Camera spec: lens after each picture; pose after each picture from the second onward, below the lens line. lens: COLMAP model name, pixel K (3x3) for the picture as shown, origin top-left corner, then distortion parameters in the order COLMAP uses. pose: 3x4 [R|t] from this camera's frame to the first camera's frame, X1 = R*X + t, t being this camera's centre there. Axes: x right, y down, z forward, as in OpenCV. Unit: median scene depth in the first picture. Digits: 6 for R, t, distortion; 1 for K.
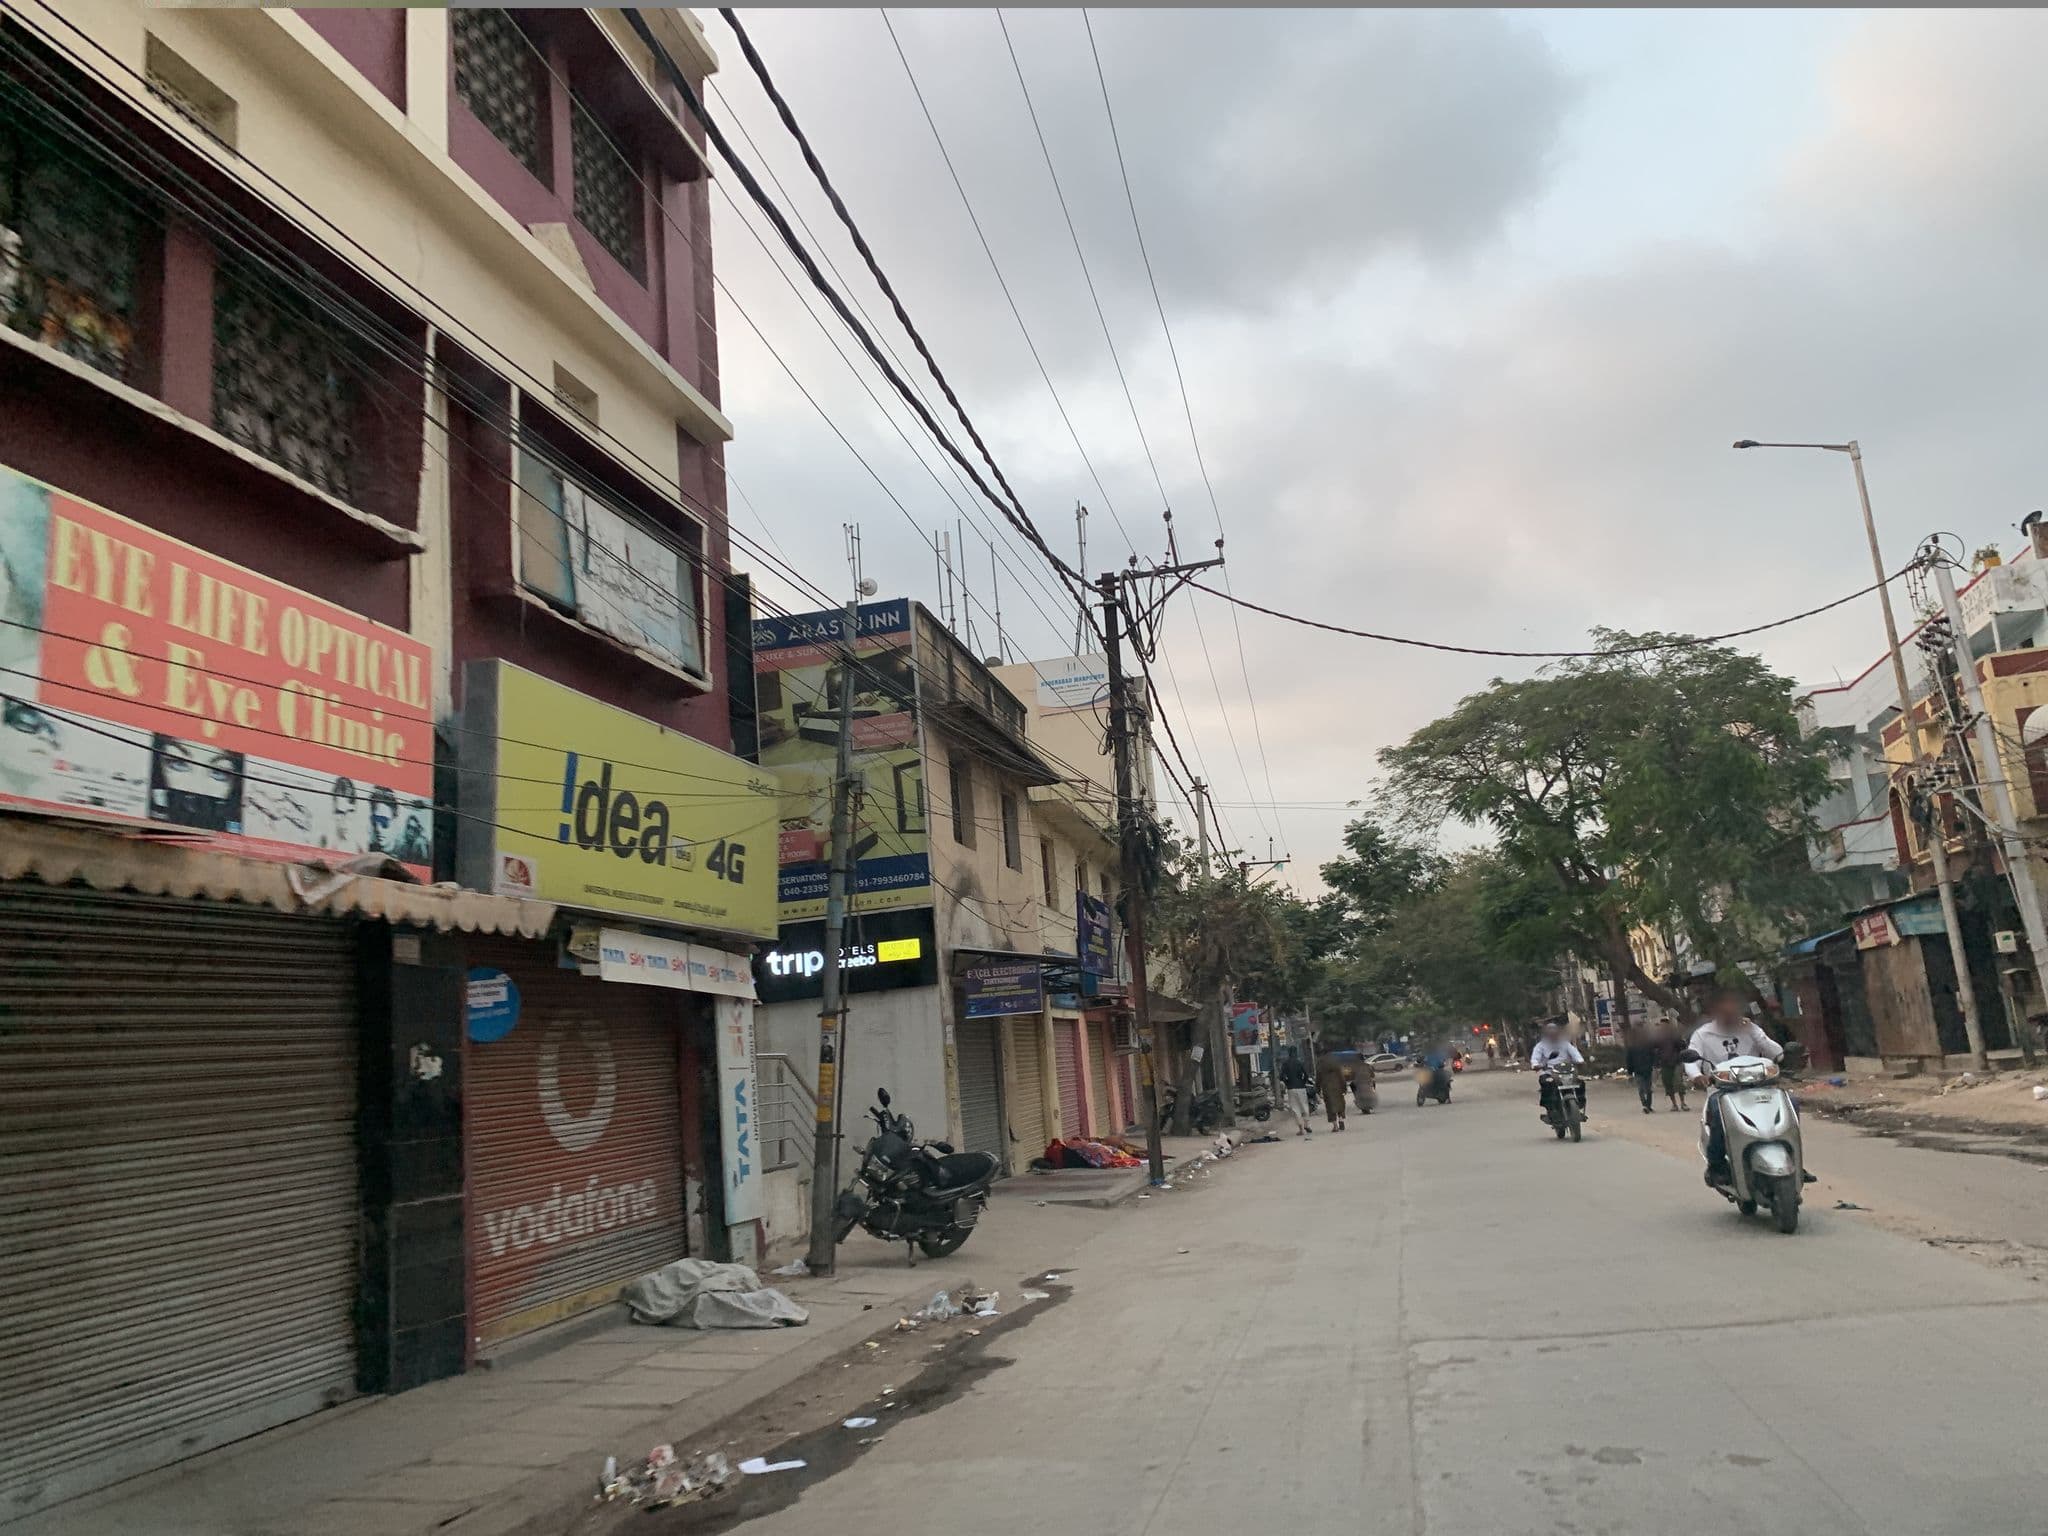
lens RADIAL K [[1519.7, 0, 1020.6], [0, 1519.7, 766.7], [0, 0, 1]] dist [-0.067491, -0.005364]
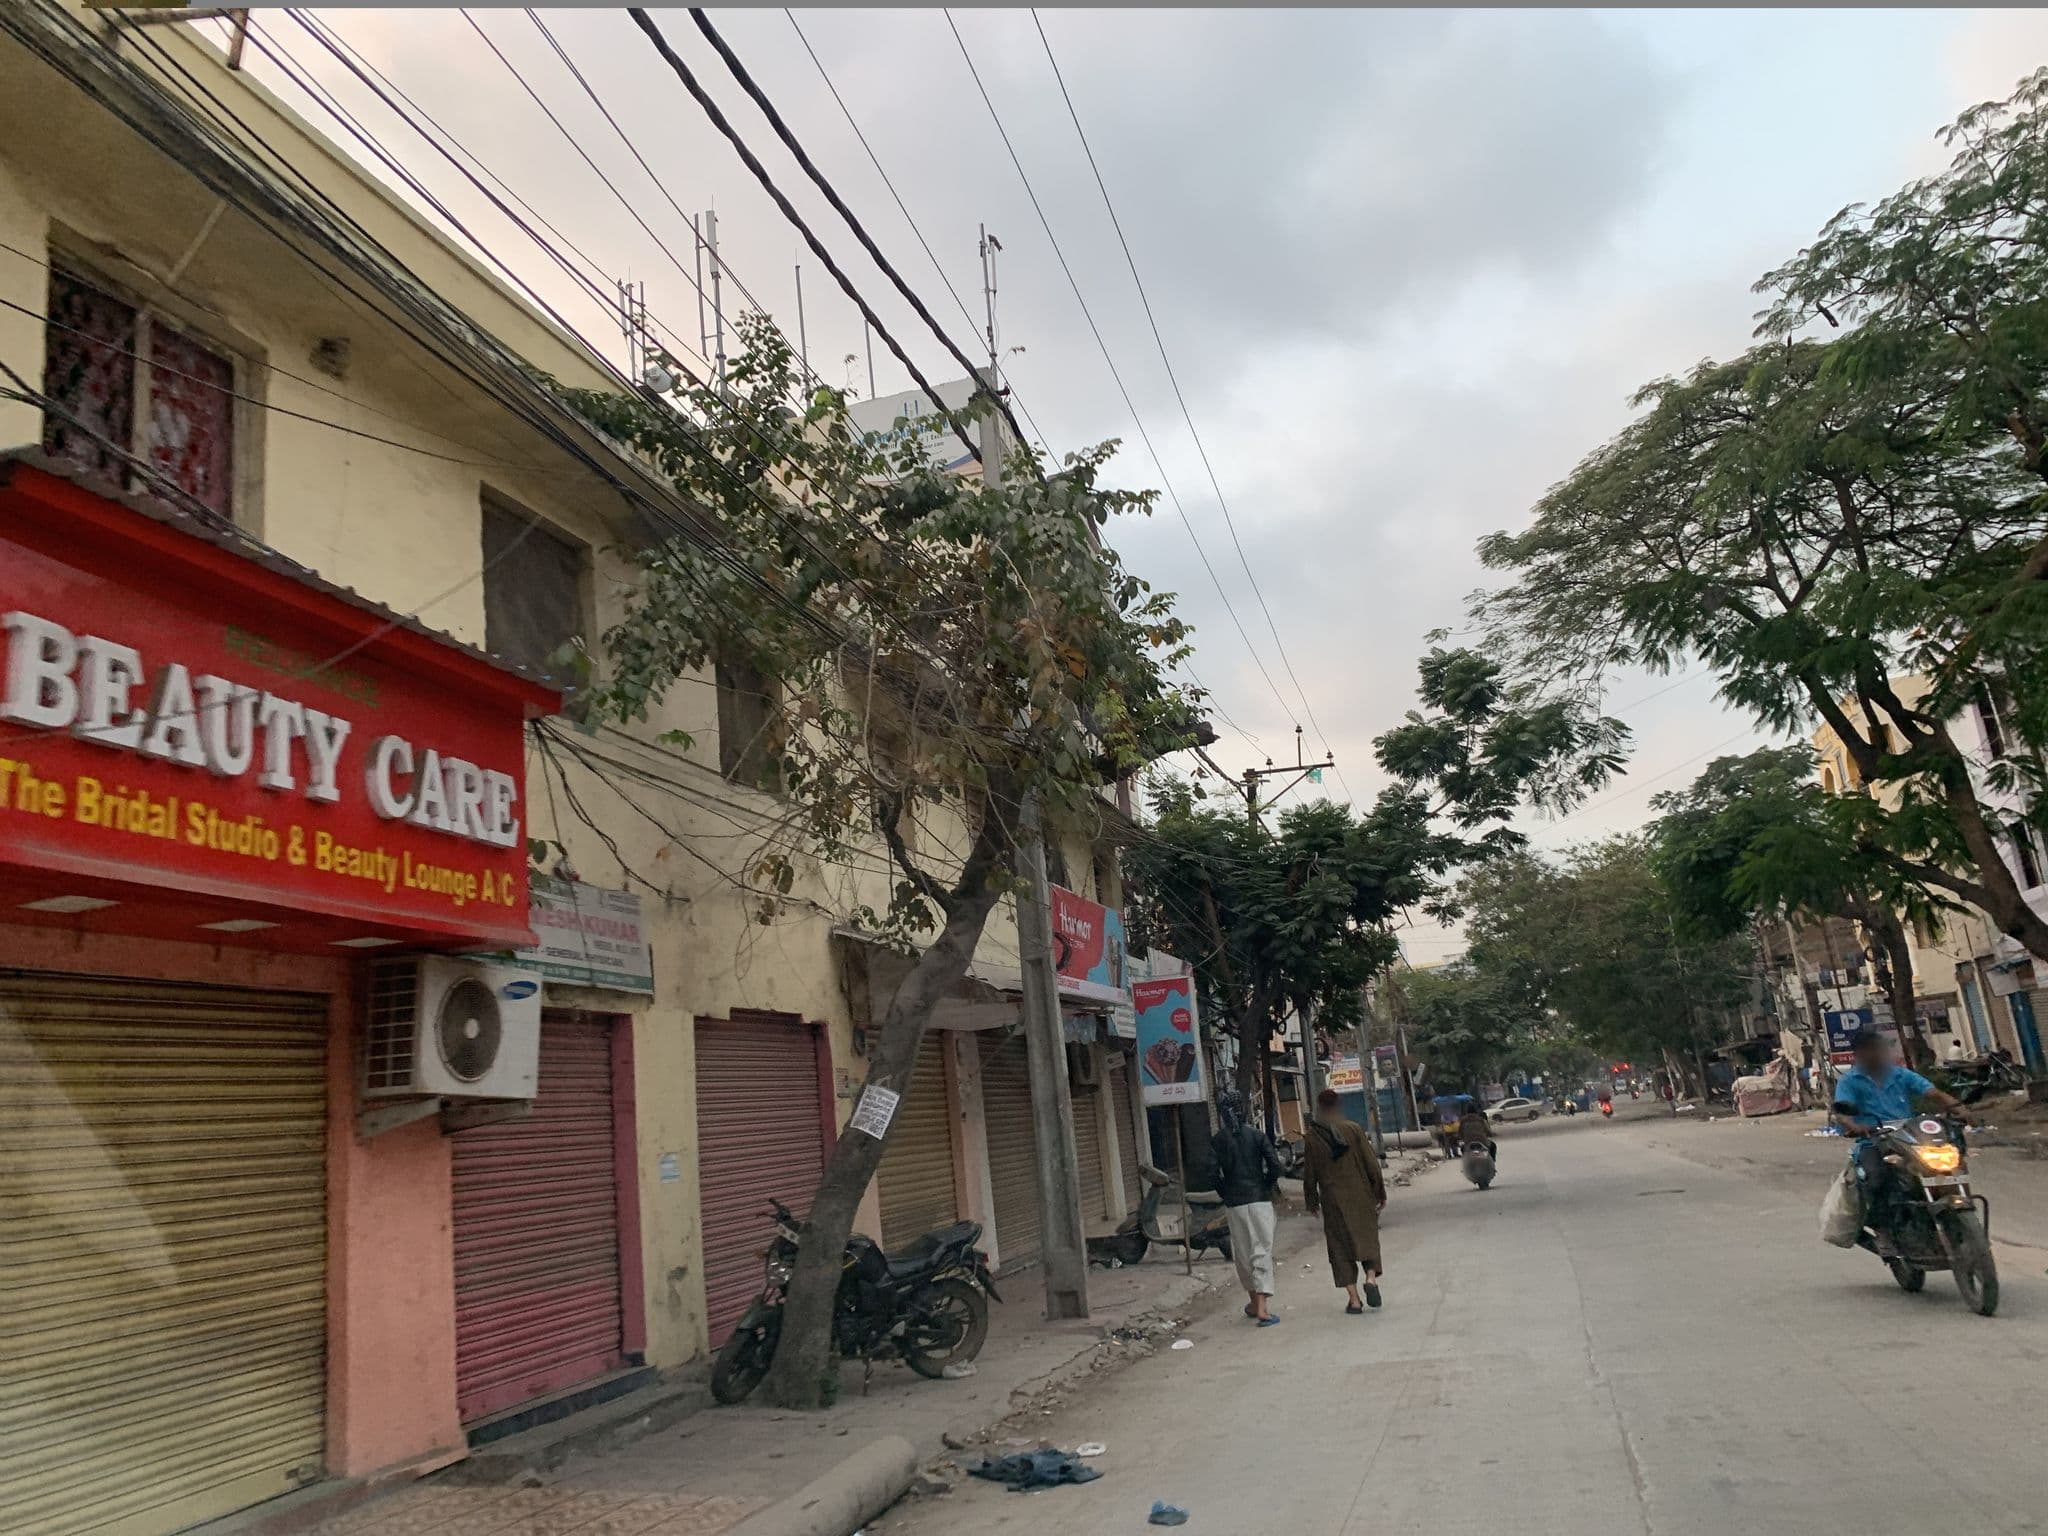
lens RADIAL K [[1519.7, 0, 1027.3], [0, 1519.7, 767.8], [0, 0, 1]] dist [-0.067491, -0.005364]
pose [[0.997207, -0.027052, -0.069619, 0.060624], [0.024870, 0.999178, -0.032023, 0.047498], [0.070428, 0.030202, 0.997060, 0.250720]]
